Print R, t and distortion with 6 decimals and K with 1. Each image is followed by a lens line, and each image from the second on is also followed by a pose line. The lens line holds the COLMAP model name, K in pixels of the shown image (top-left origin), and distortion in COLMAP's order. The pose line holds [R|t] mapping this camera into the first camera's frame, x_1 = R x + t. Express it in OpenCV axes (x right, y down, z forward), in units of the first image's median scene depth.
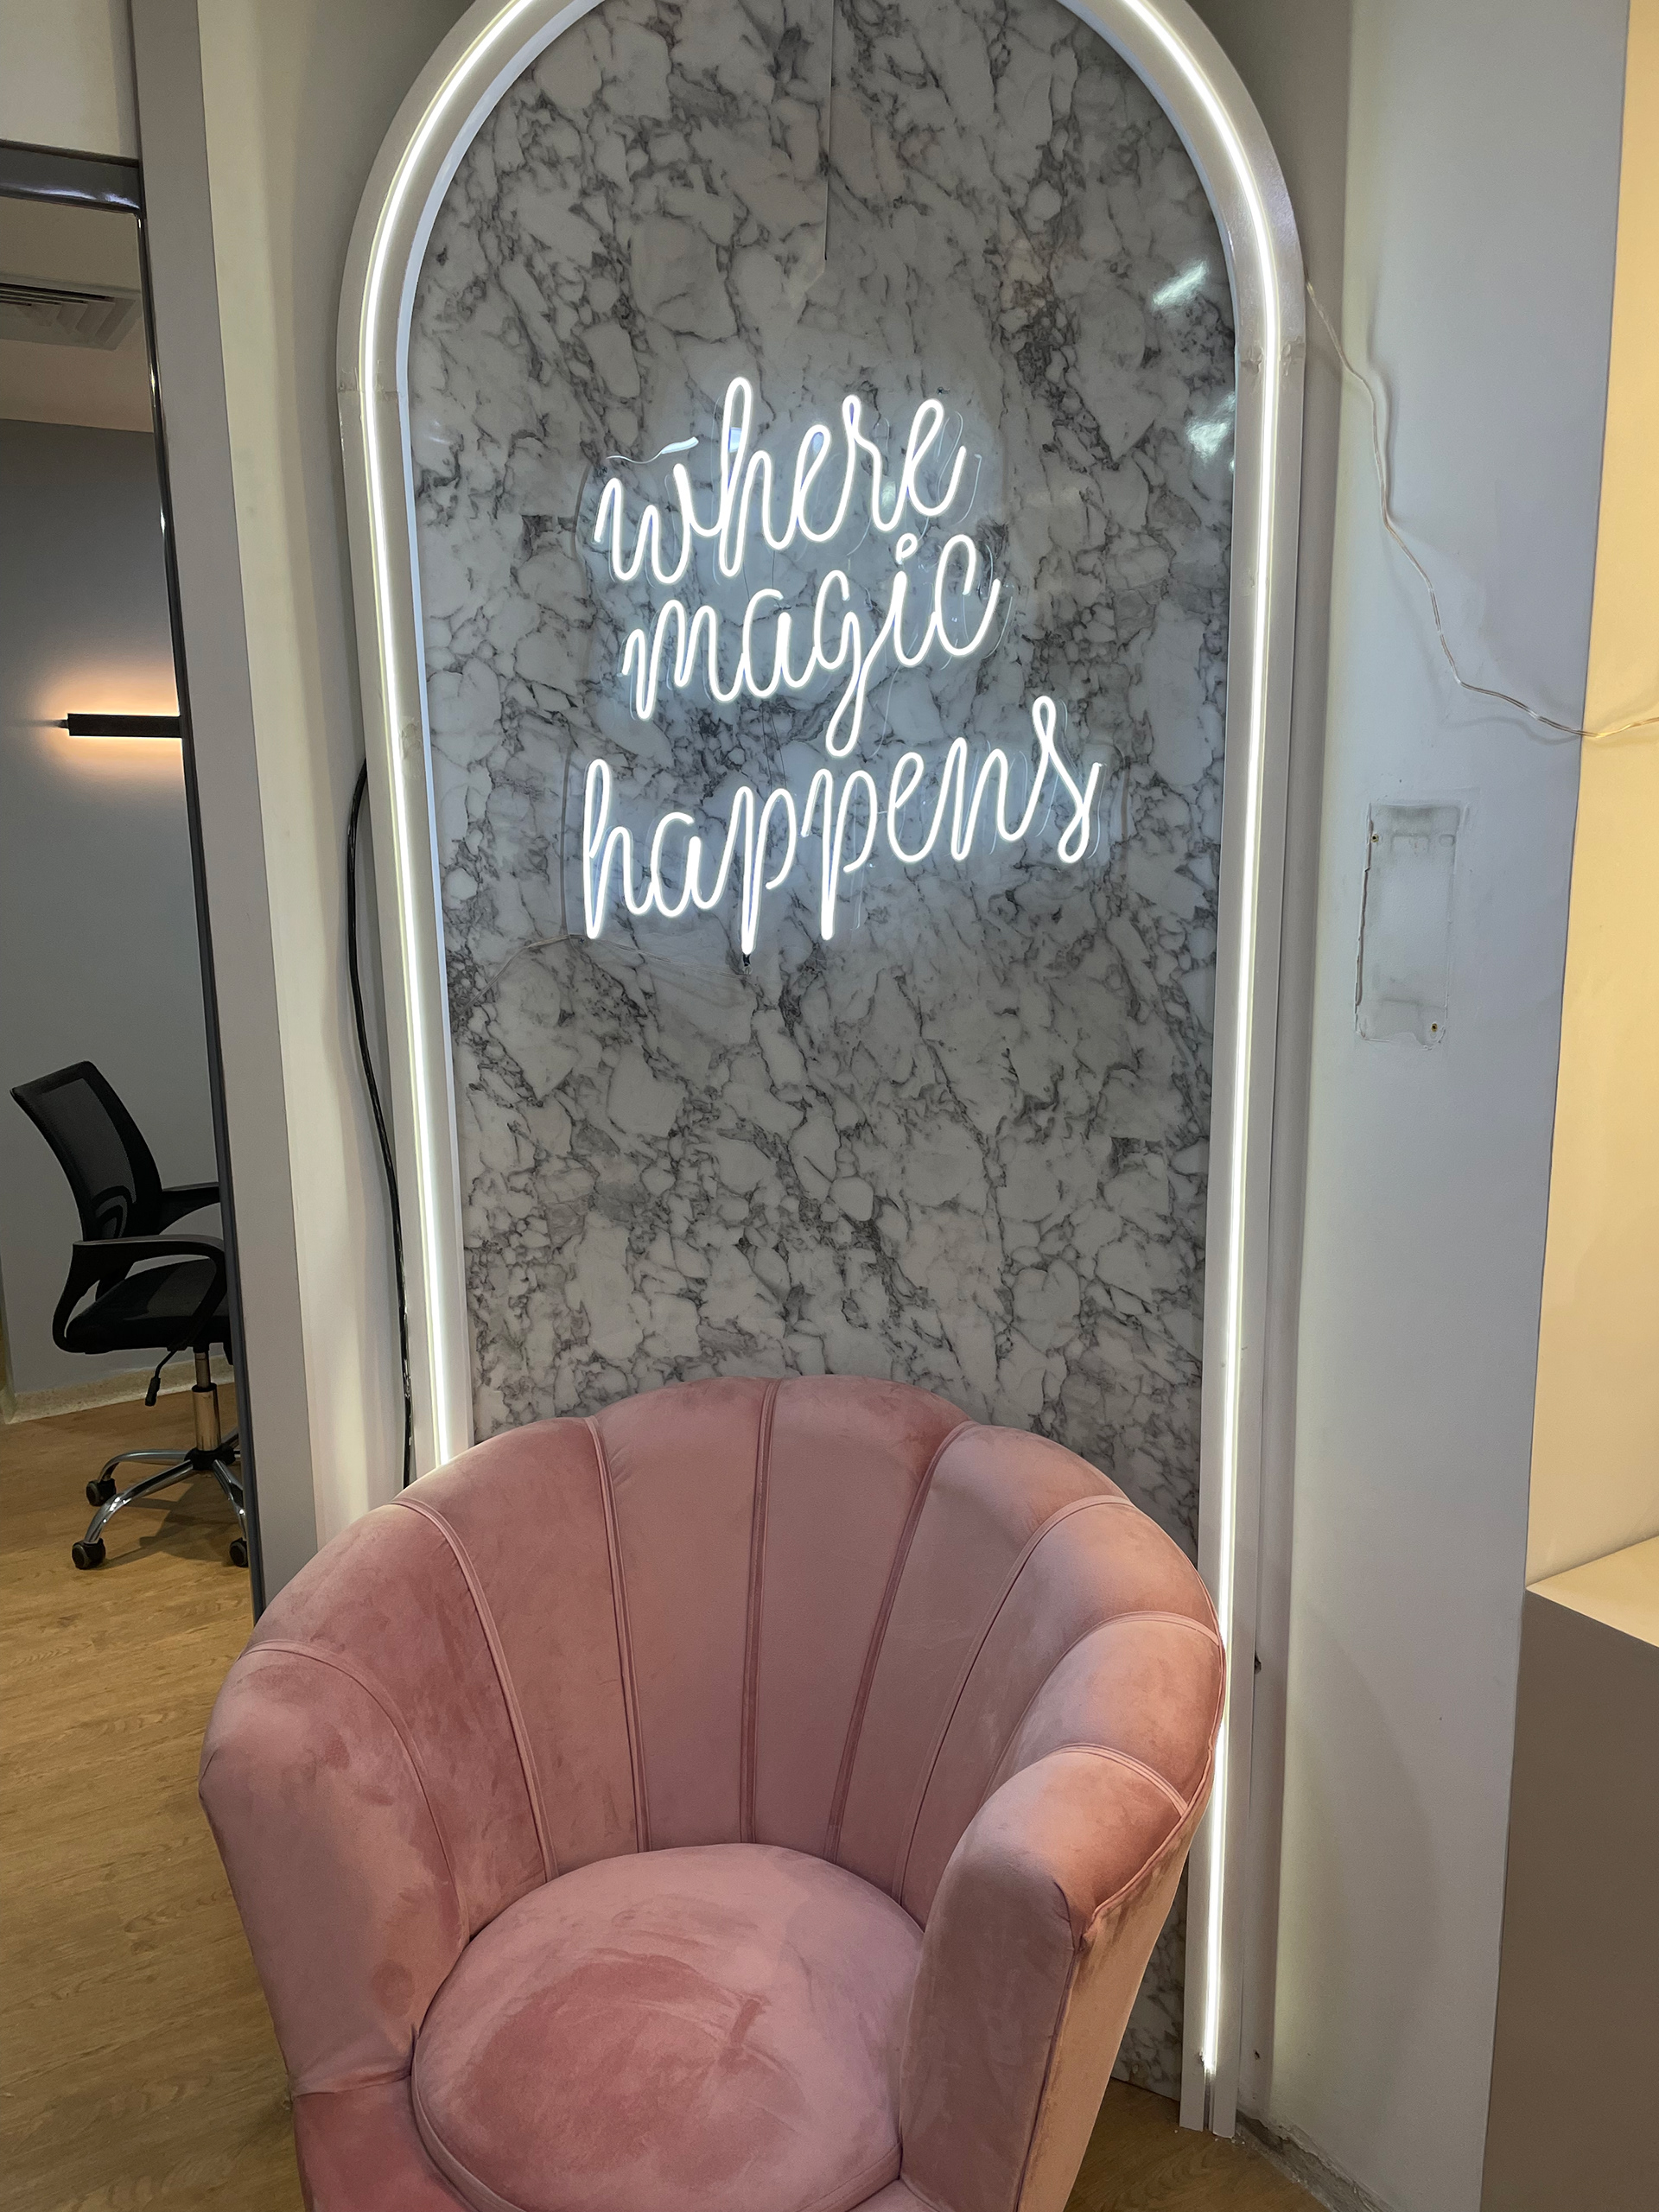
lens RADIAL K [[1627.4, 0, 735.0], [0, 1627.4, 1145.6], [0, 0, 1]] dist [0.080687, -0.088335]
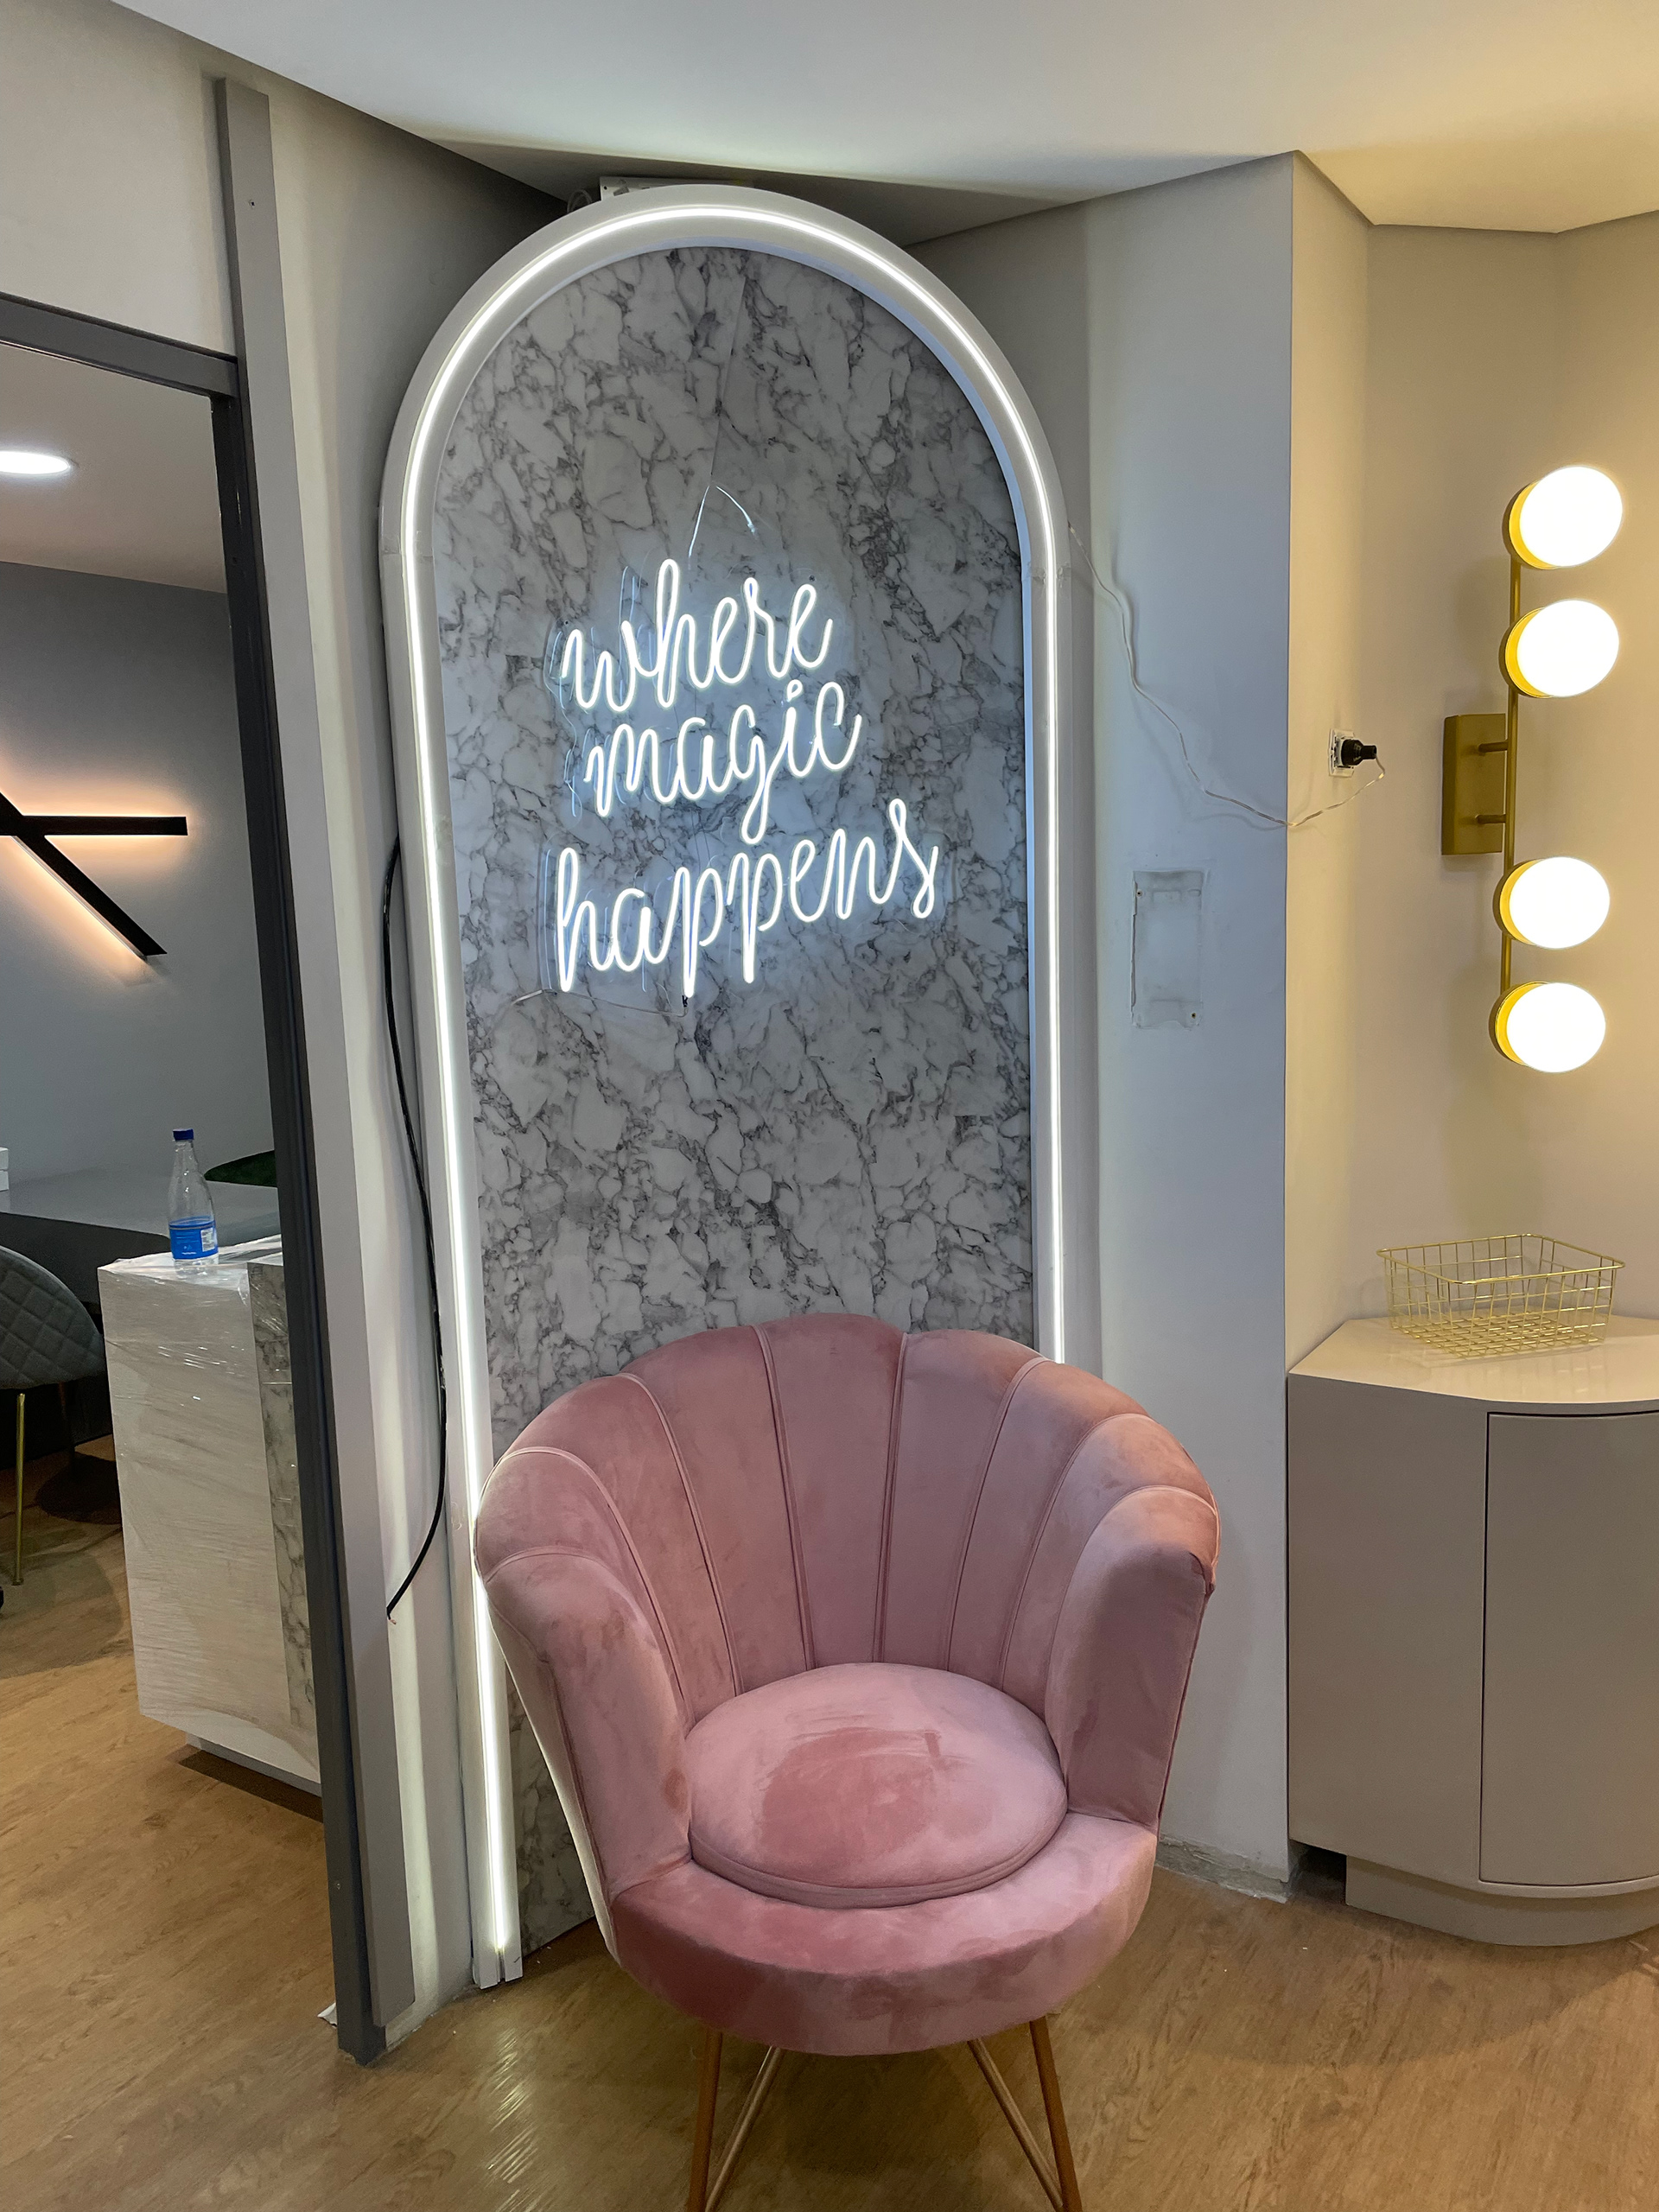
lens RADIAL K [[1627.4, 0, 735.0], [0, 1627.4, 1145.6], [0, 0, 1]] dist [0.080687, -0.088335]
pose [[0.910555, -0.086209, 0.404298, -0.506012], [0.106815, 0.993866, -0.028642, 0.039724], [-0.399349, 0.069265, 0.914179, -0.178147]]
